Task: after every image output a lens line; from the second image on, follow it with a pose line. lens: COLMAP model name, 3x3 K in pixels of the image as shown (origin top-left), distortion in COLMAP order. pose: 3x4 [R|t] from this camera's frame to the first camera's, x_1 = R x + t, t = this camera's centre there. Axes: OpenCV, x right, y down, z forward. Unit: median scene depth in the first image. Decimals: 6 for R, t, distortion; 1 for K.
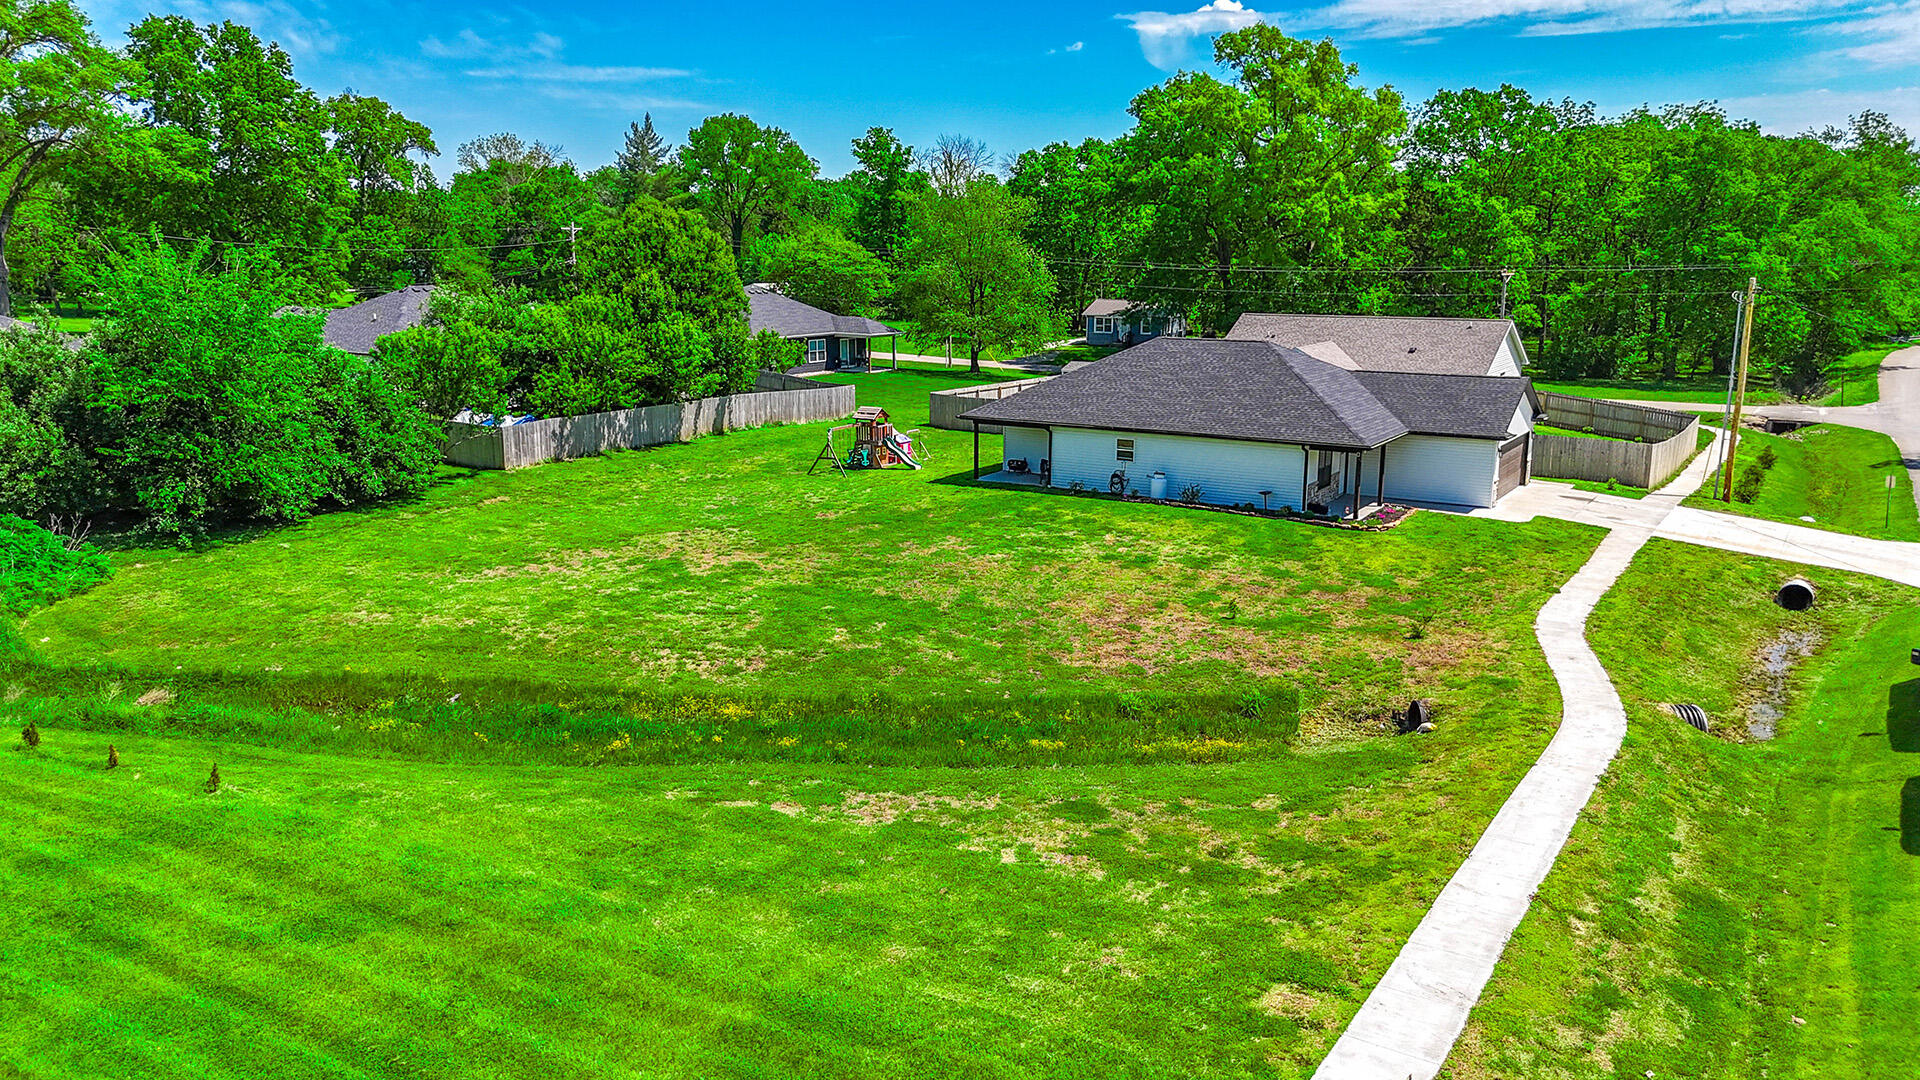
lens RADIAL K [[1413.3, 0, 960.0], [0, 1413.3, 540.0], [0, 0, 1]] dist [0.058967, -0.008069]
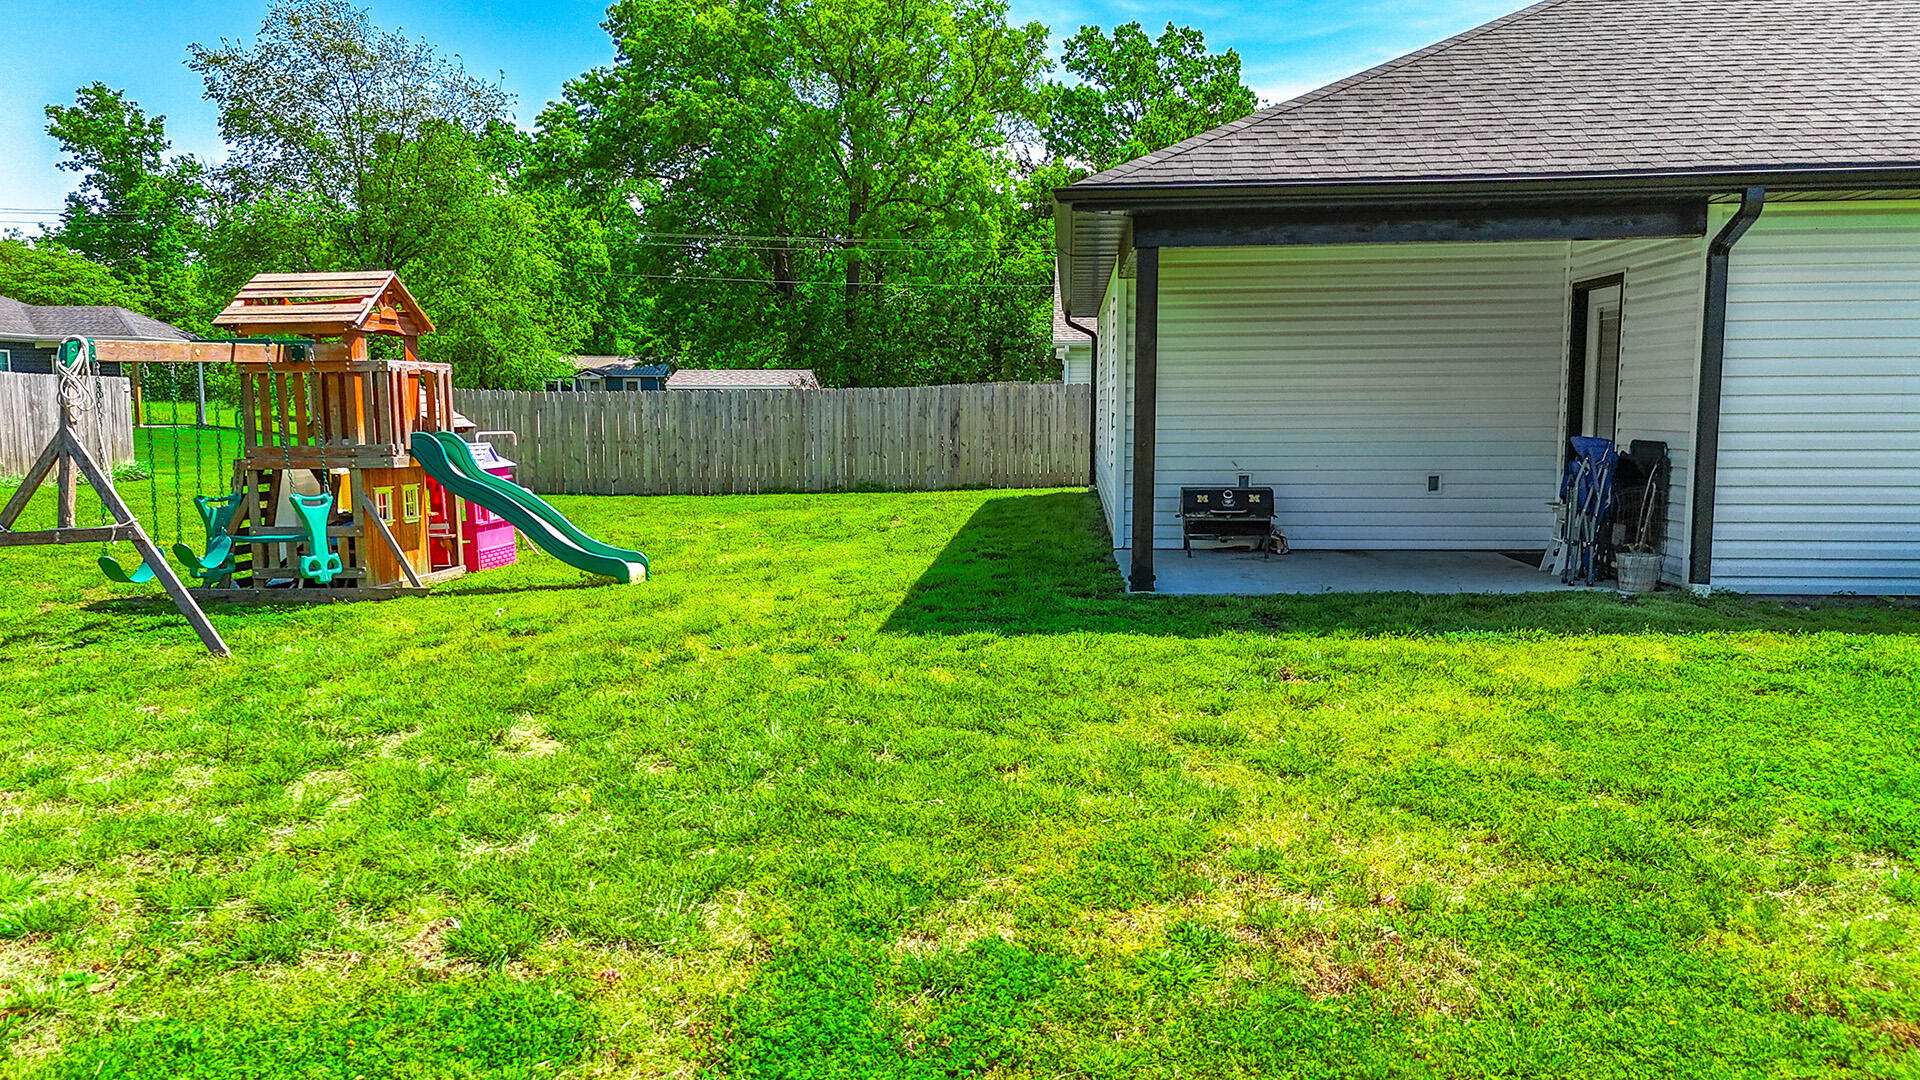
lens RADIAL K [[1404.4, 0, 968.3], [0, 1404.4, 533.5], [0, 0, 1]] dist [0.124265, -0.139837]
pose [[0.879002, -0.047269, 0.474469, -0.135405], [0.103578, 0.990242, -0.093236, -0.056670], [-0.465432, 0.131099, 0.875321, 1.354901]]
